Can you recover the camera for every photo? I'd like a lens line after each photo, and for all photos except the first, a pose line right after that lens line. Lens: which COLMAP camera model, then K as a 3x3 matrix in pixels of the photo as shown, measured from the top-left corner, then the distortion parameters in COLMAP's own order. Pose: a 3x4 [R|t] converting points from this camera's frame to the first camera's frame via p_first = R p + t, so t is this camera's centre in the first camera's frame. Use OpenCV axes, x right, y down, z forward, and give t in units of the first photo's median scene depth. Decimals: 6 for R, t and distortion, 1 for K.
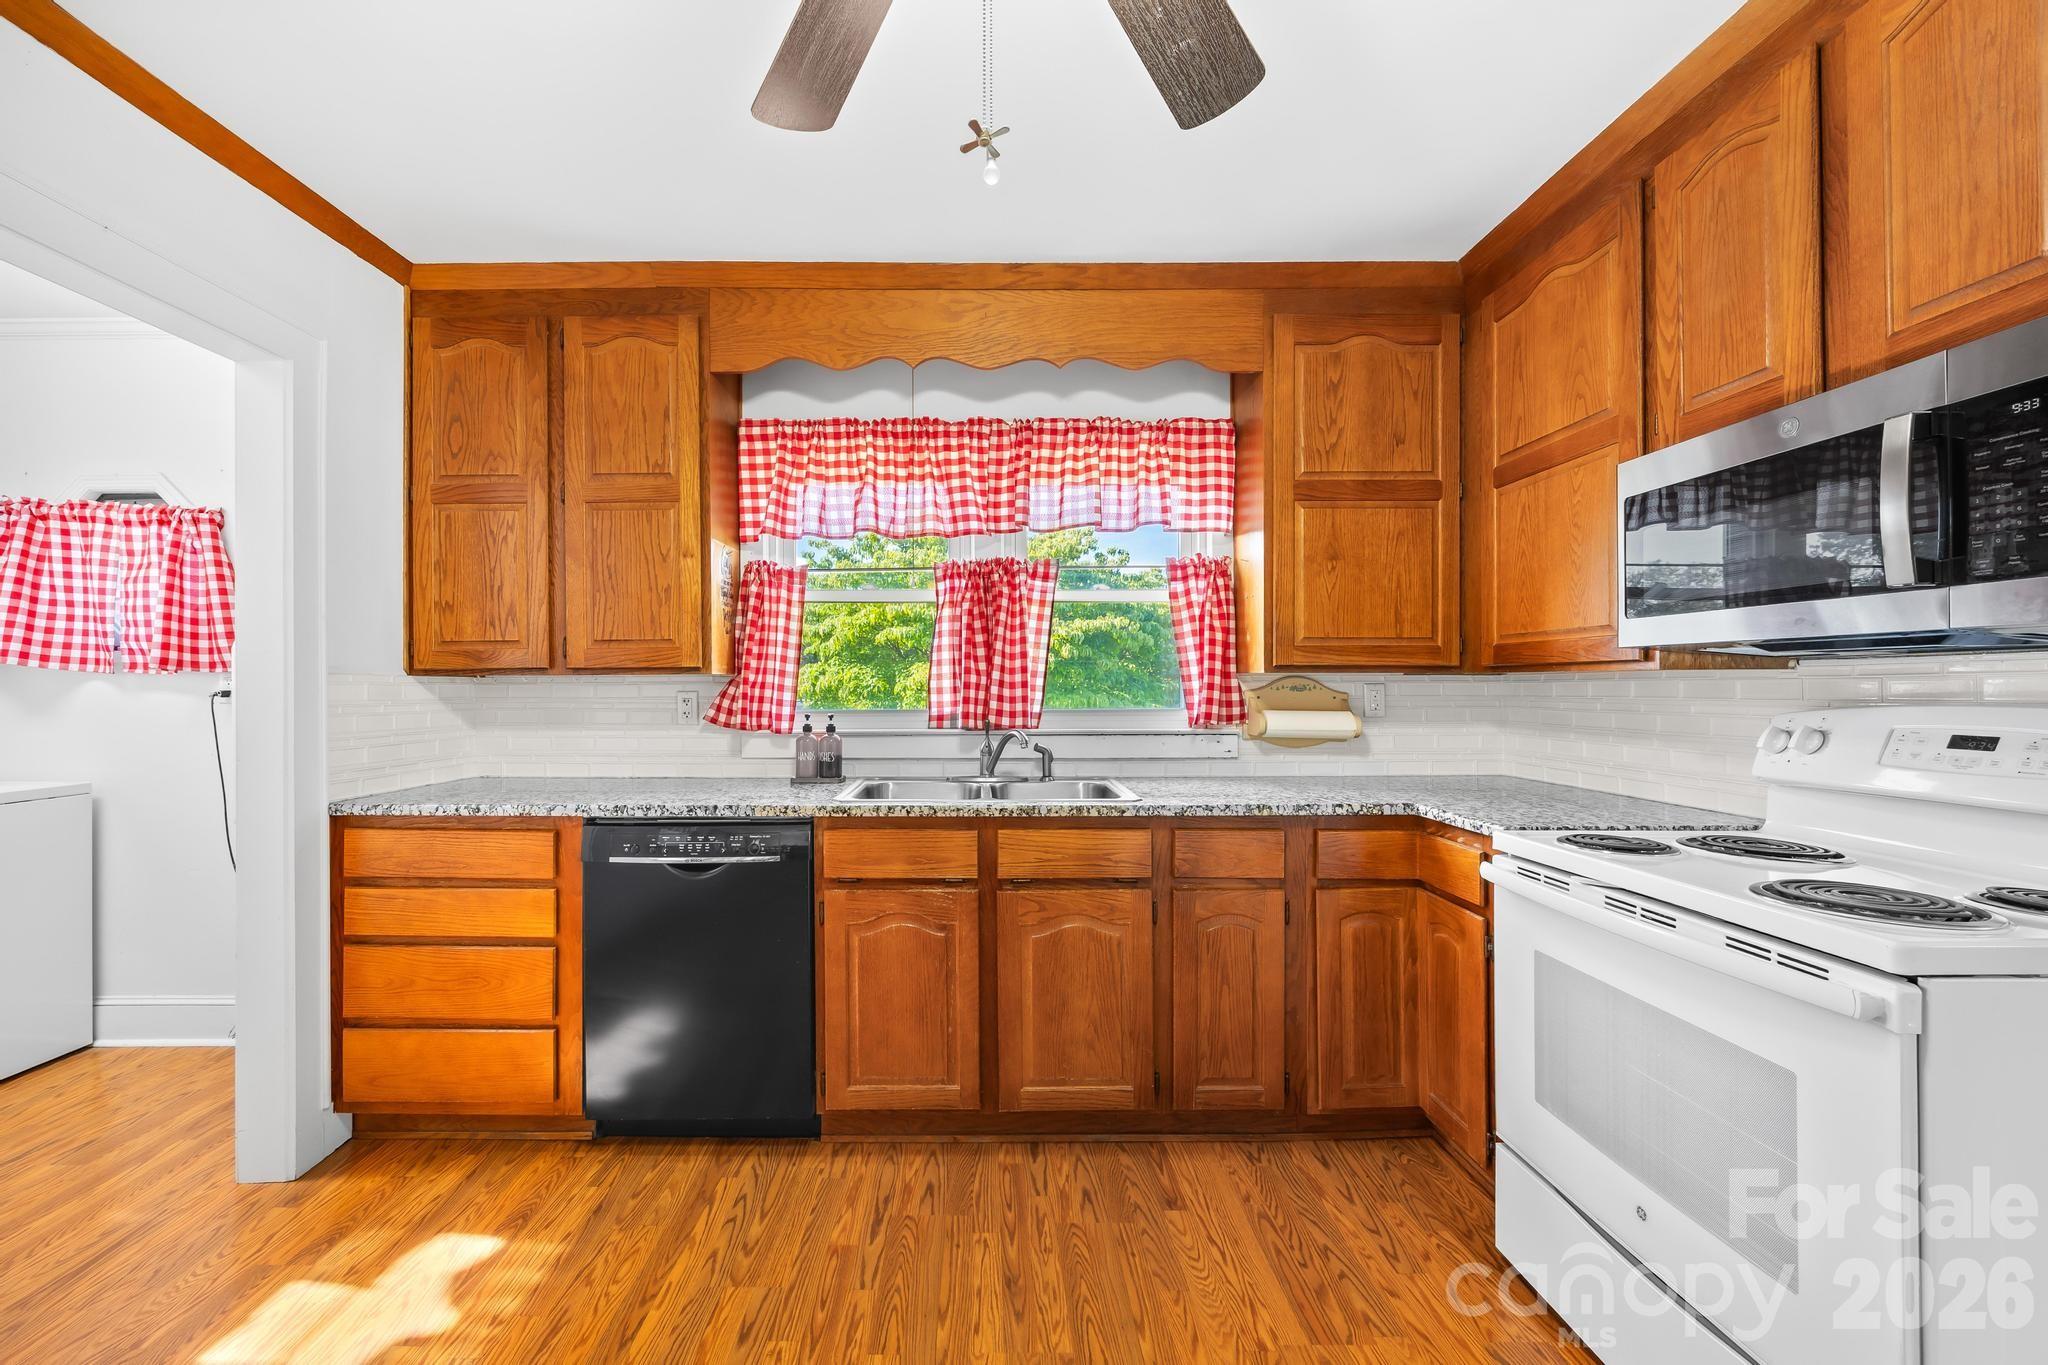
lens RADIAL K [[805.1, 0, 982.2], [0, 805.1, 677.1], [0, 0, 1]] dist [-0.004956, 0.000809]
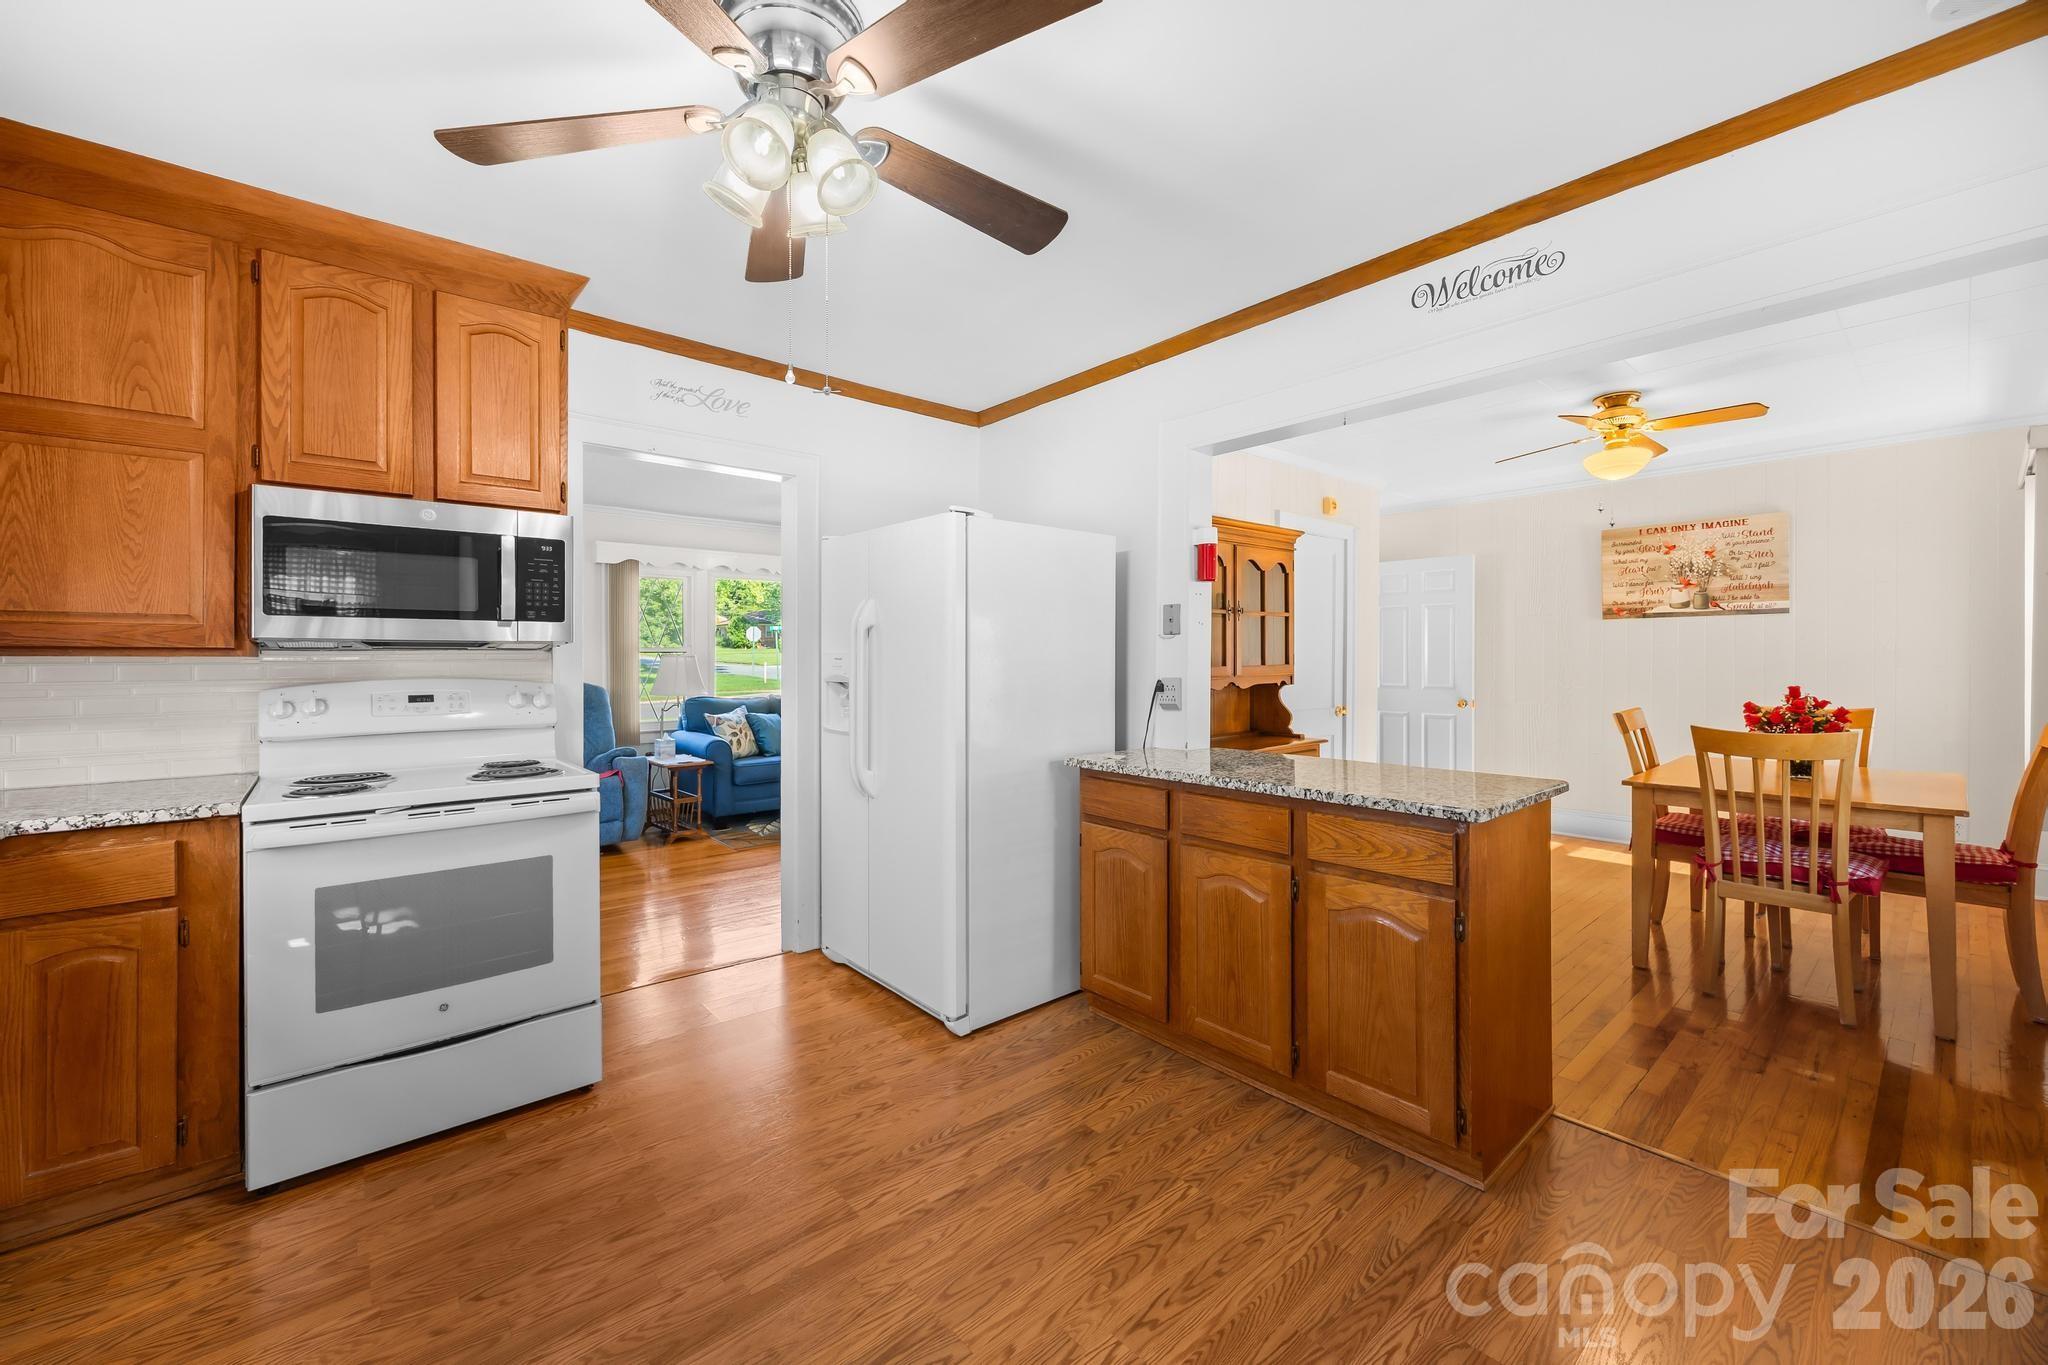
lens RADIAL K [[805.1, 0, 1018.5], [0, 805.1, 641.6], [0, 0, 1]] dist [-0.004956, 0.000809]
pose [[-0.663673, 0.022160, 0.747695, -0.609303], [-0.001678, 0.999514, -0.031113, 0.003032], [-0.748021, -0.021903, -0.663313, 0.673453]]
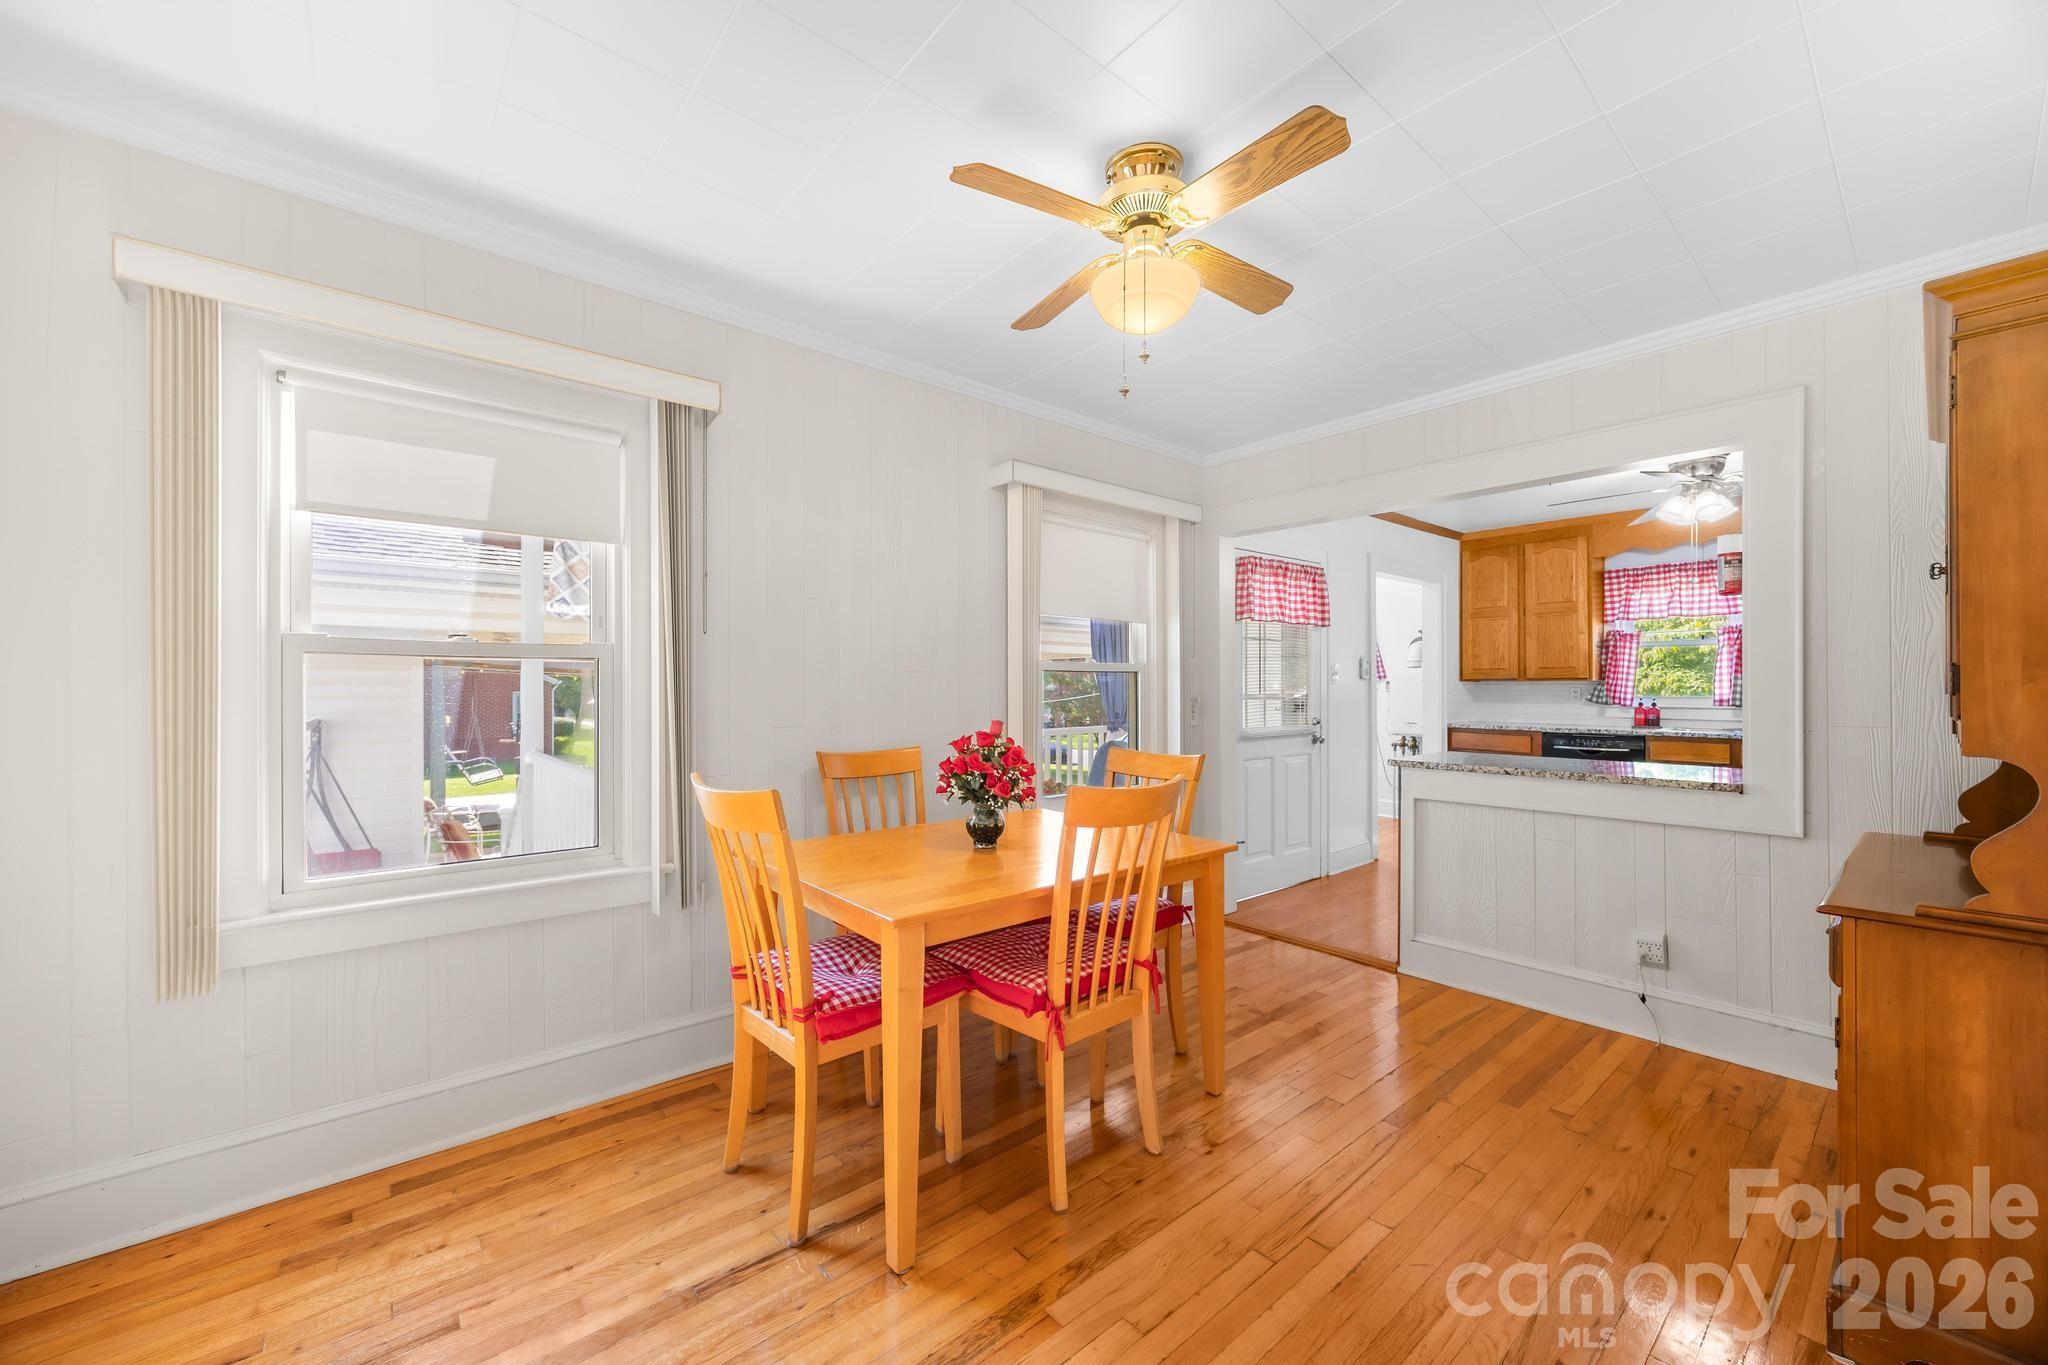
lens RADIAL K [[805.1, 0, 996.3], [0, 805.1, 695.2], [0, 0, 1]] dist [-0.004956, 0.000809]
pose [[0.631772, 0.009848, -0.775092, 0.422570], [0.006133, 0.999824, 0.017702, -0.014068], [0.775130, -0.015938, 0.631600, -1.995410]]
